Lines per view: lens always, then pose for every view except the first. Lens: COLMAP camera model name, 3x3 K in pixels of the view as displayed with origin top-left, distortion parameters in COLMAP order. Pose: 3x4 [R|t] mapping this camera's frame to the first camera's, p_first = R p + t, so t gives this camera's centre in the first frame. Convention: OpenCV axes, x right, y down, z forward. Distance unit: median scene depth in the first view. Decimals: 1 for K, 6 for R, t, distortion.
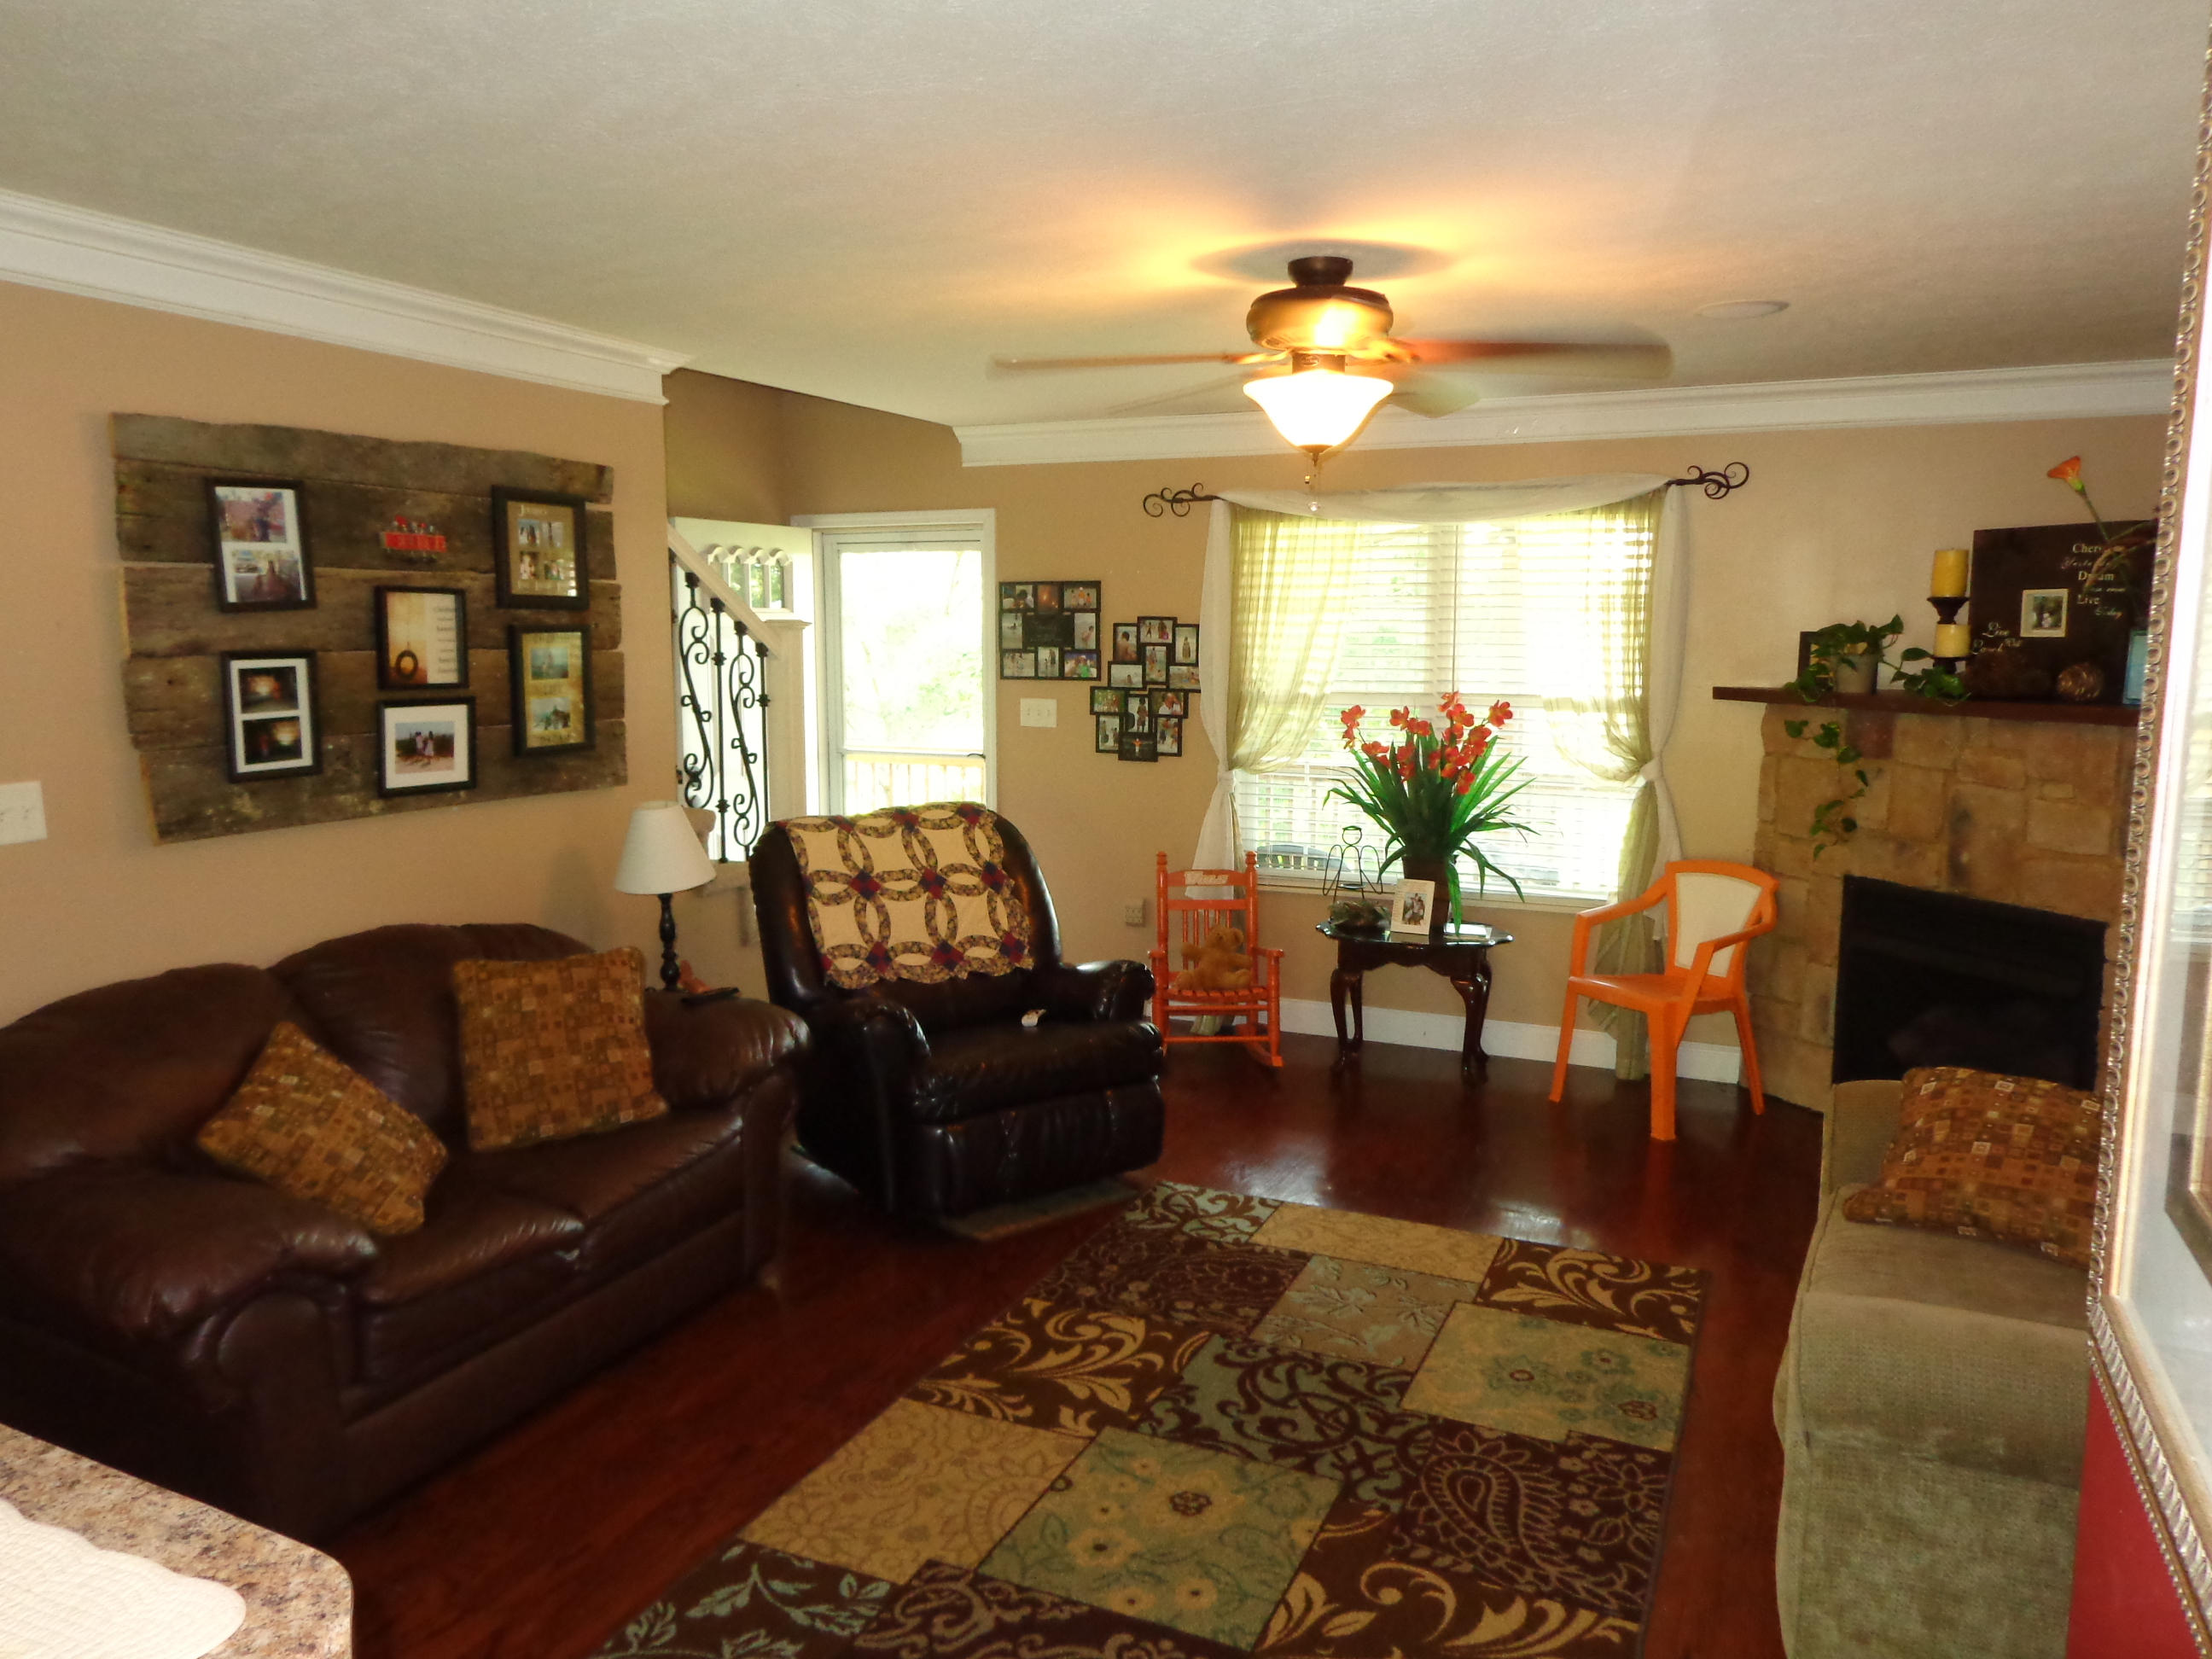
lens RADIAL K [[1545.6, 0, 1109.2], [0, 1545.6, 839.1], [0, 0, 1]] dist [0.006283, -0.001899]
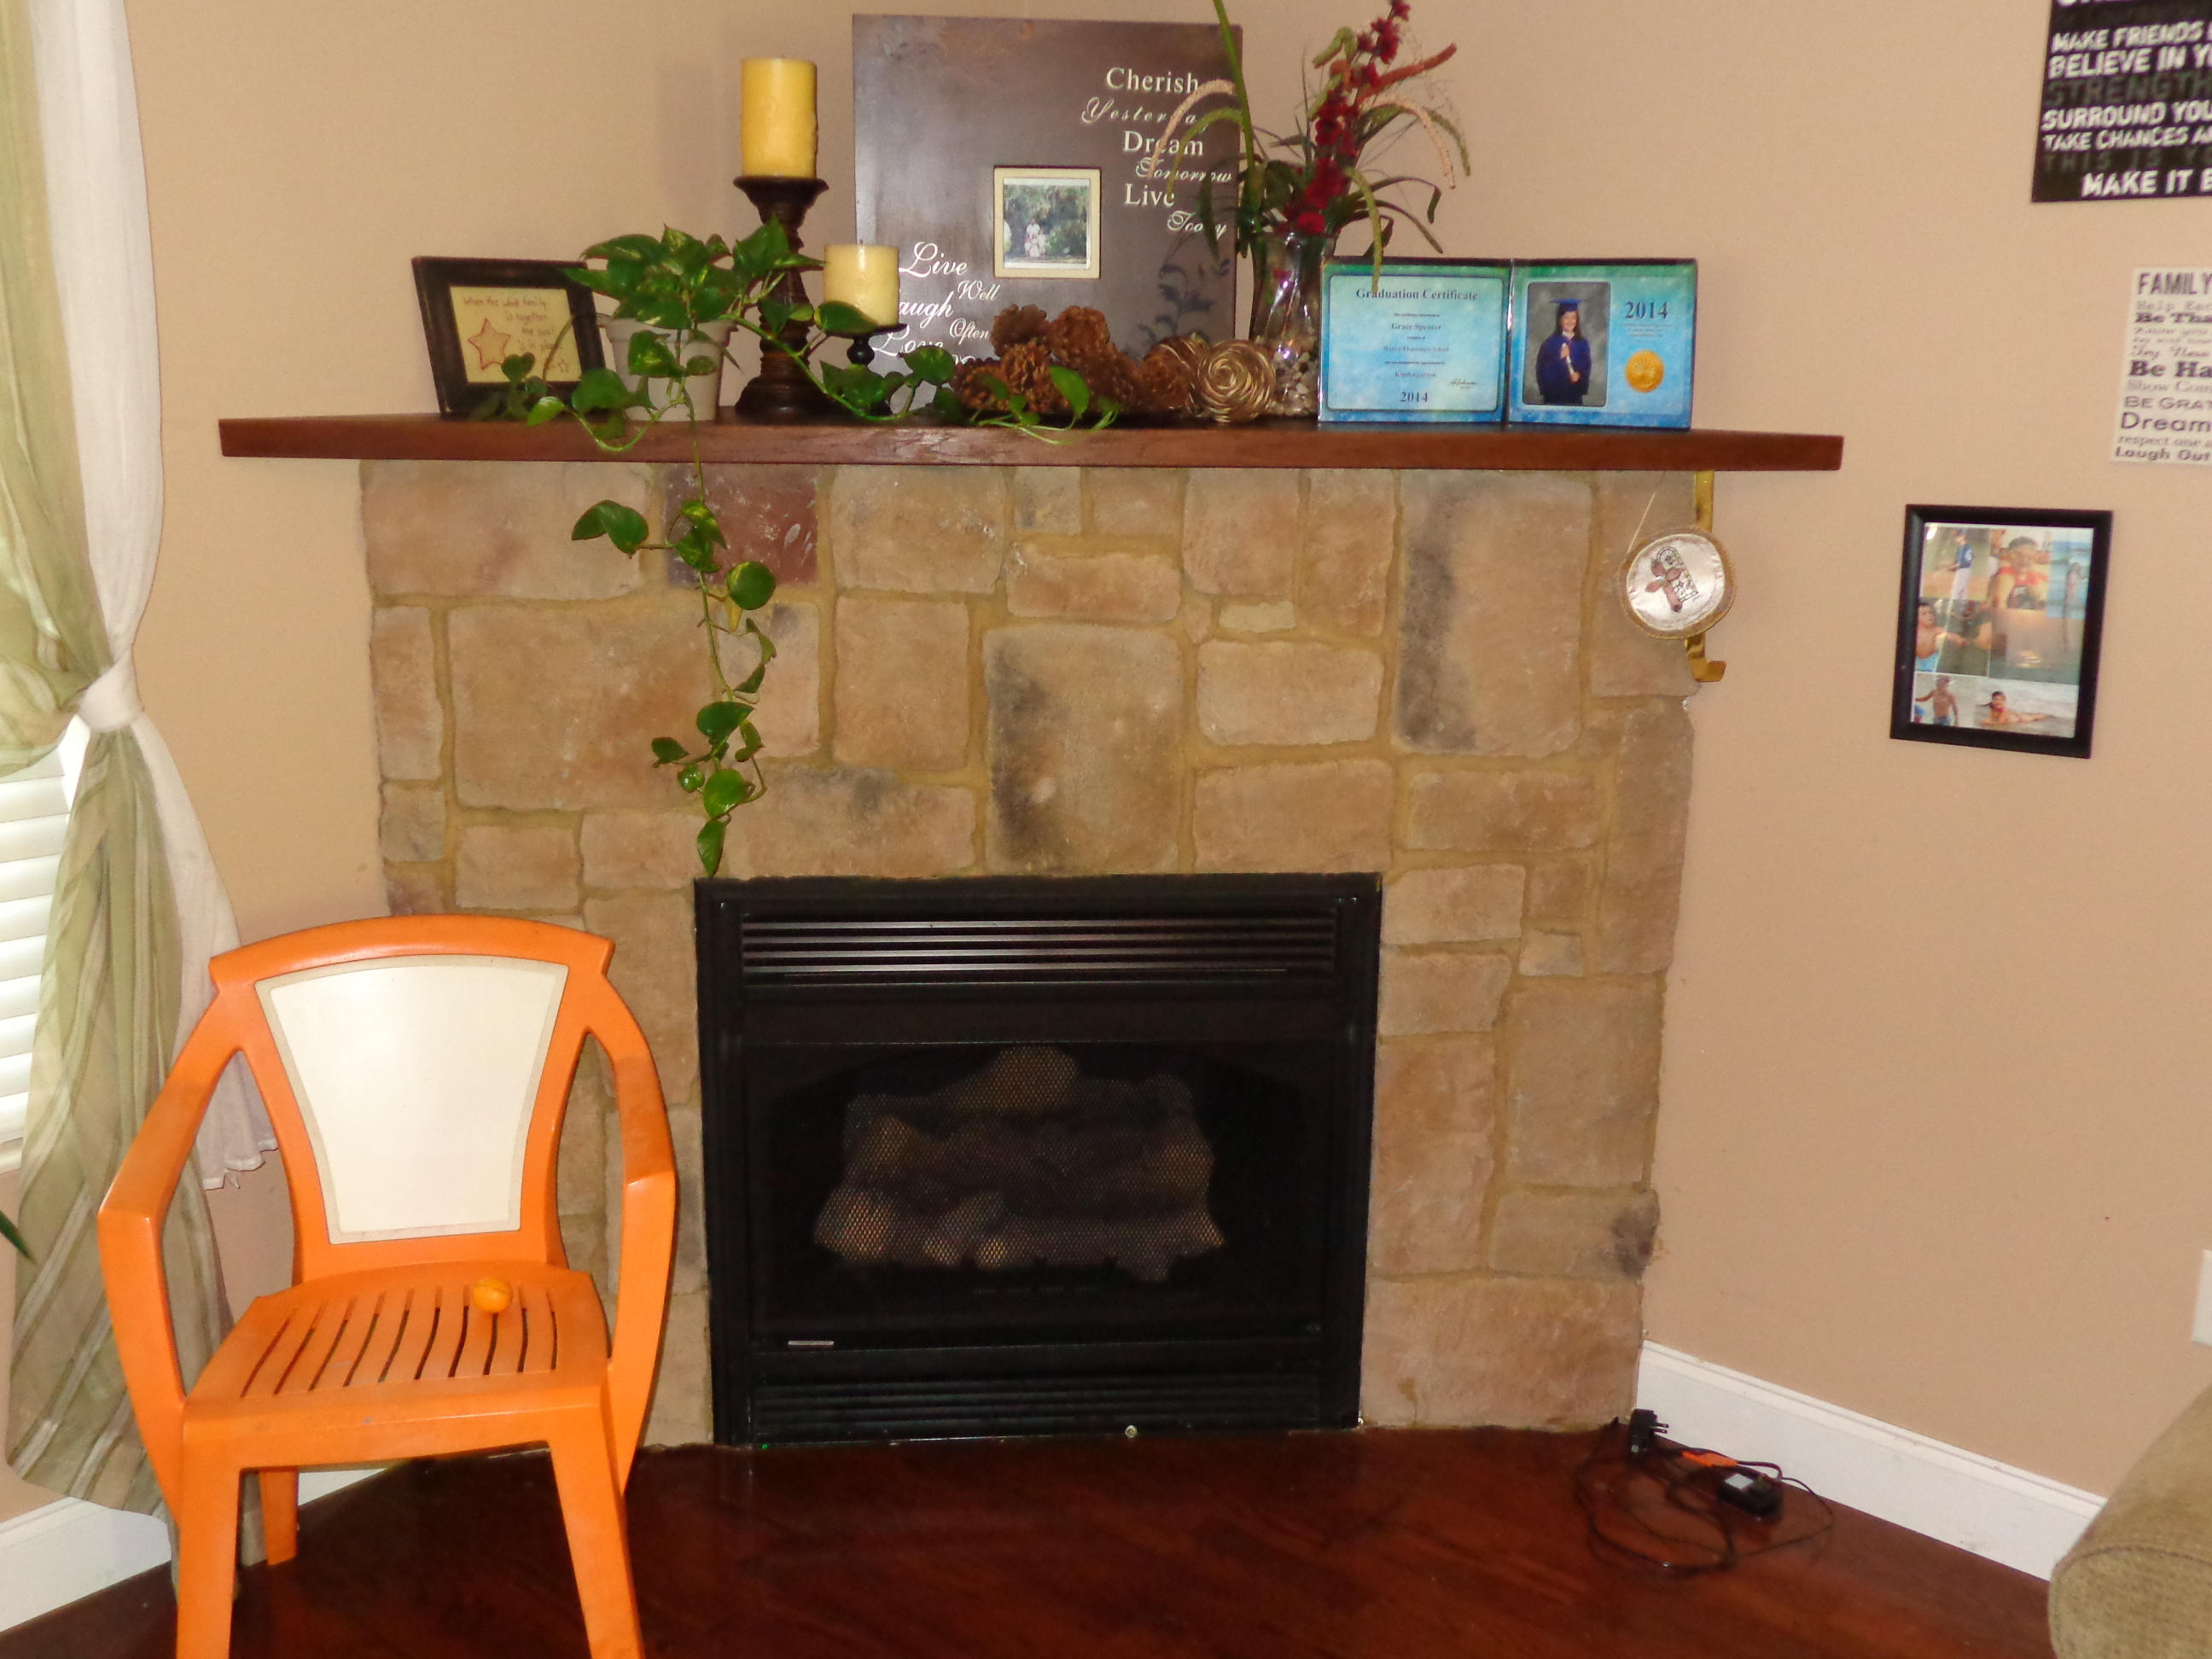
lens RADIAL K [[2119.7, 0, 1104.6], [0, 2119.7, 838.7], [0, 0, 1]] dist [-0.014759, 0.013077]
pose [[0.290542, -0.226793, 0.929597, -0.004042], [0.119543, 0.972497, 0.199897, -0.109054], [-0.949365, 0.053048, 0.309663, 0.939798]]
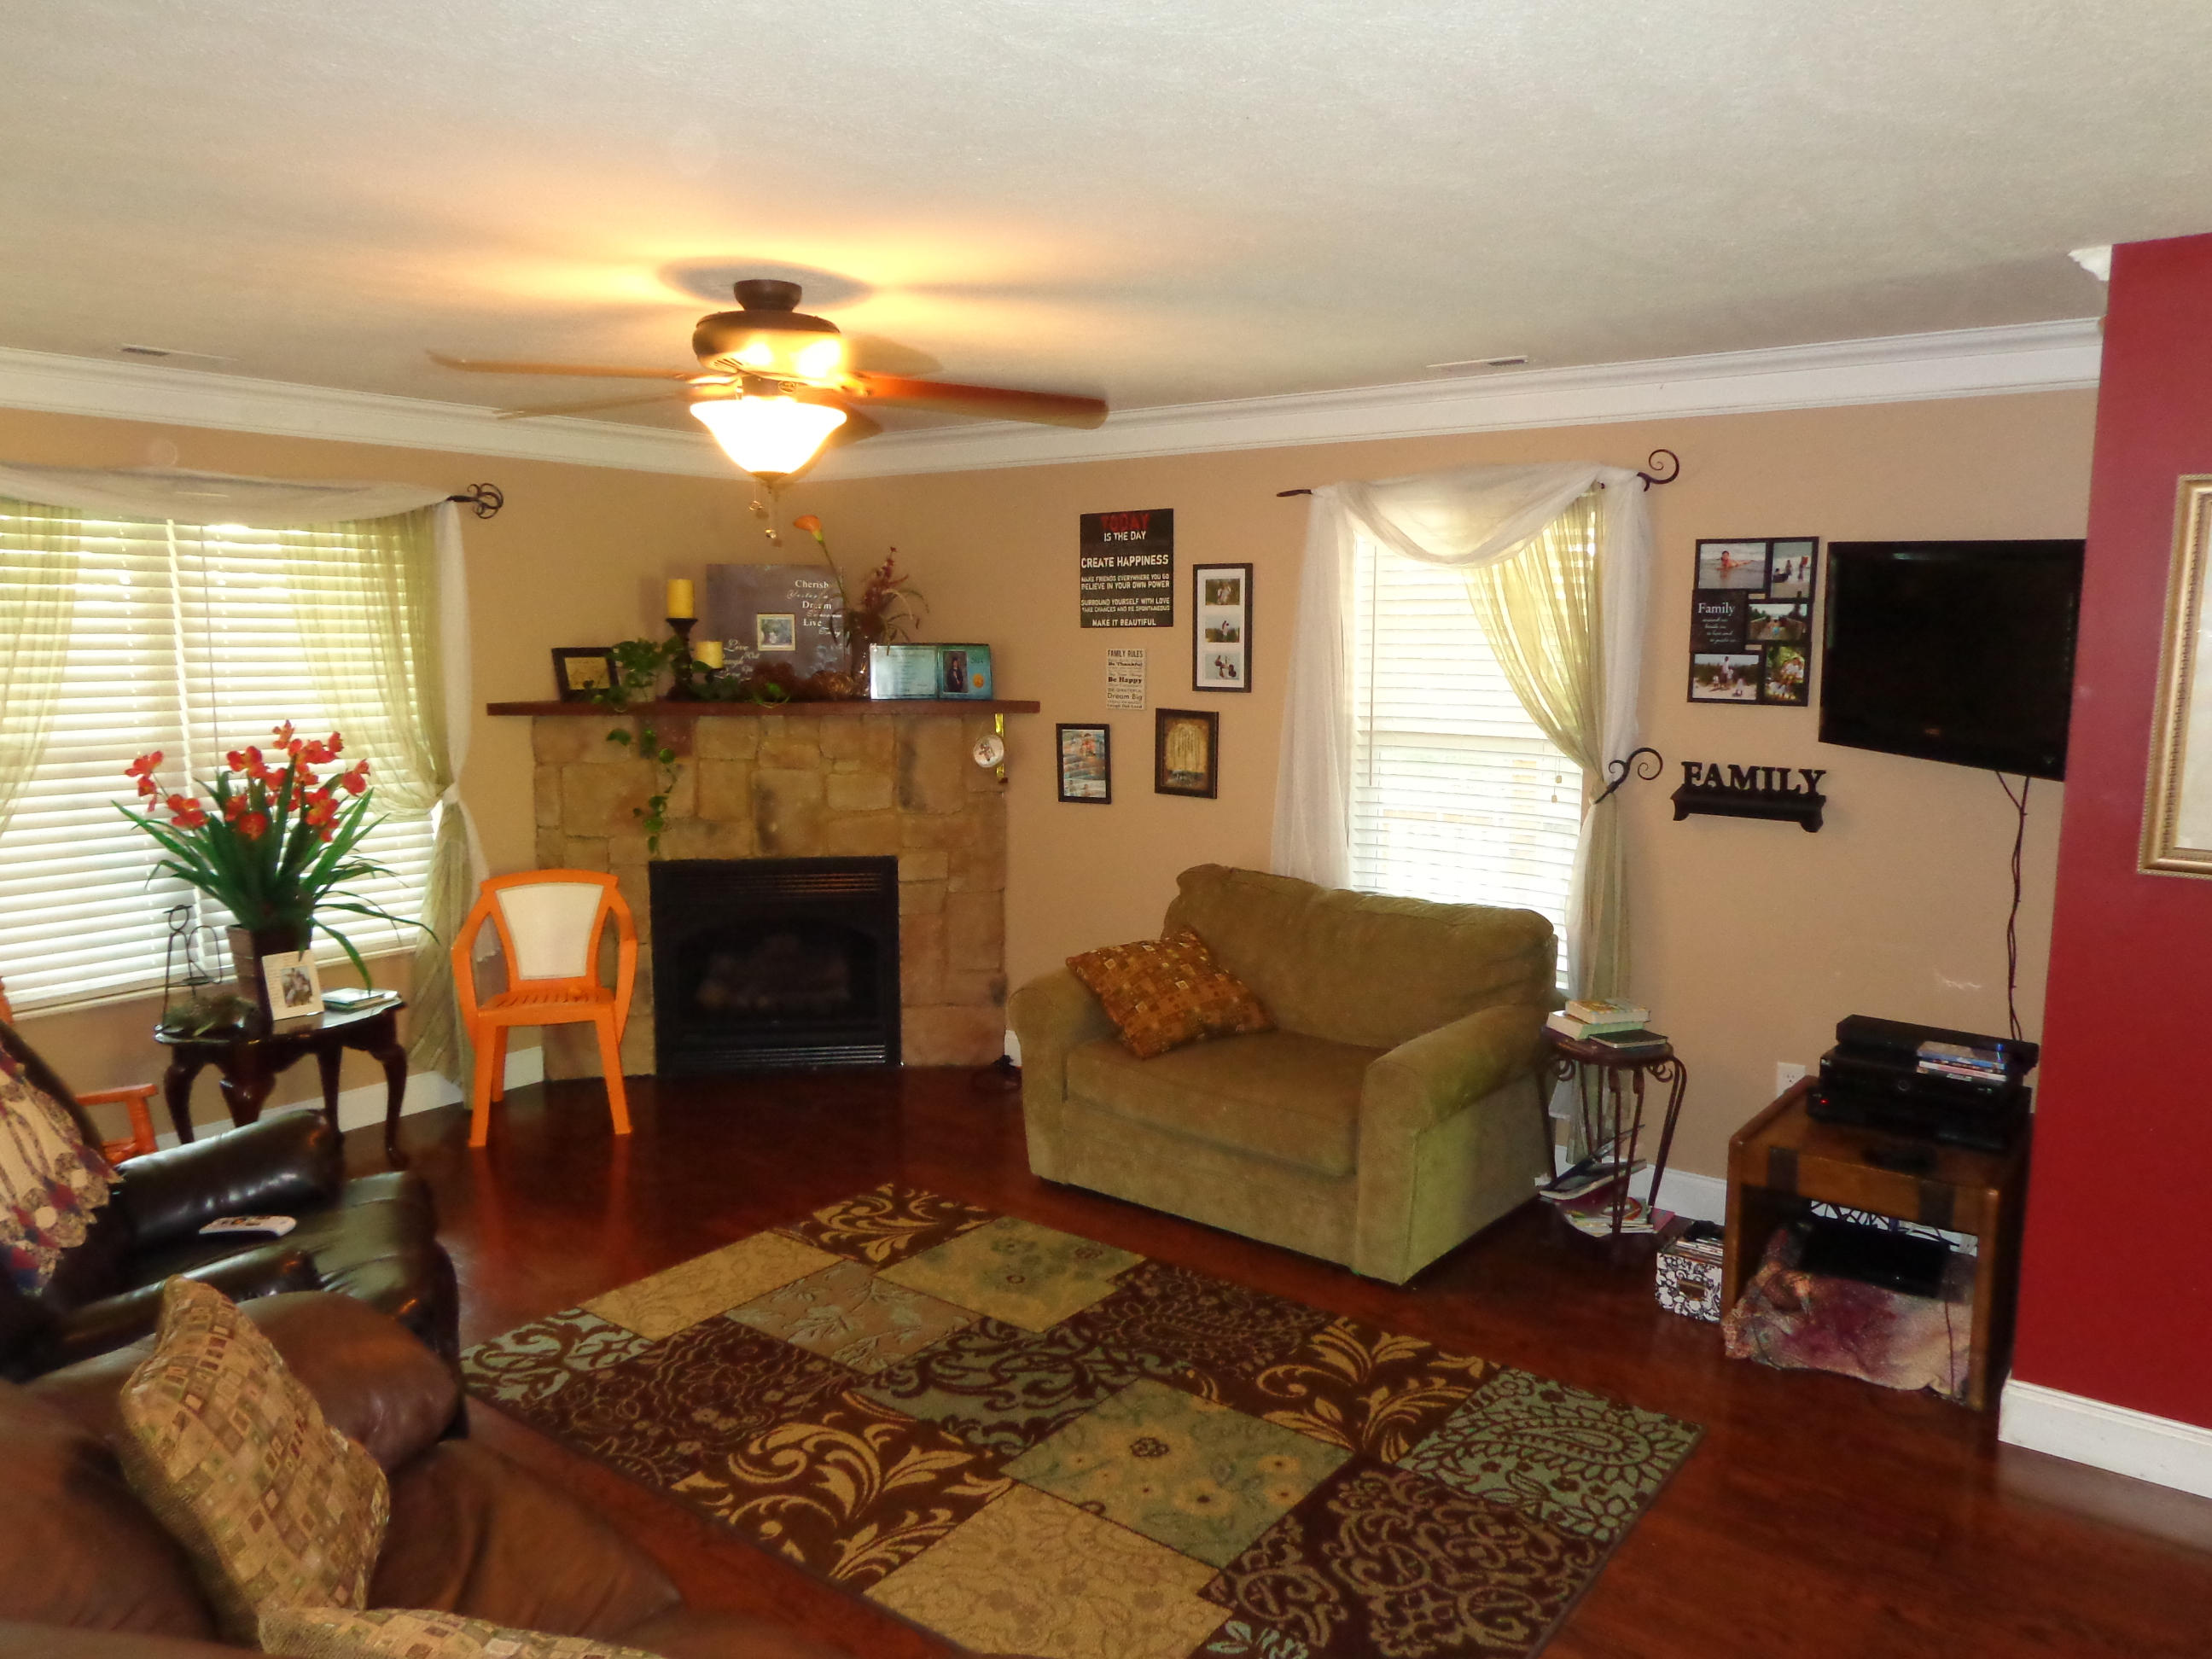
lens RADIAL K [[1545.6, 0, 1109.2], [0, 1545.6, 839.1], [0, 0, 1]] dist [0.006283, -0.001899]
pose [[0.223025, -0.136039, 0.965274, -0.703828], [0.130850, 0.985431, 0.108648, -0.093398], [-0.965991, 0.102075, 0.237576, 0.518667]]
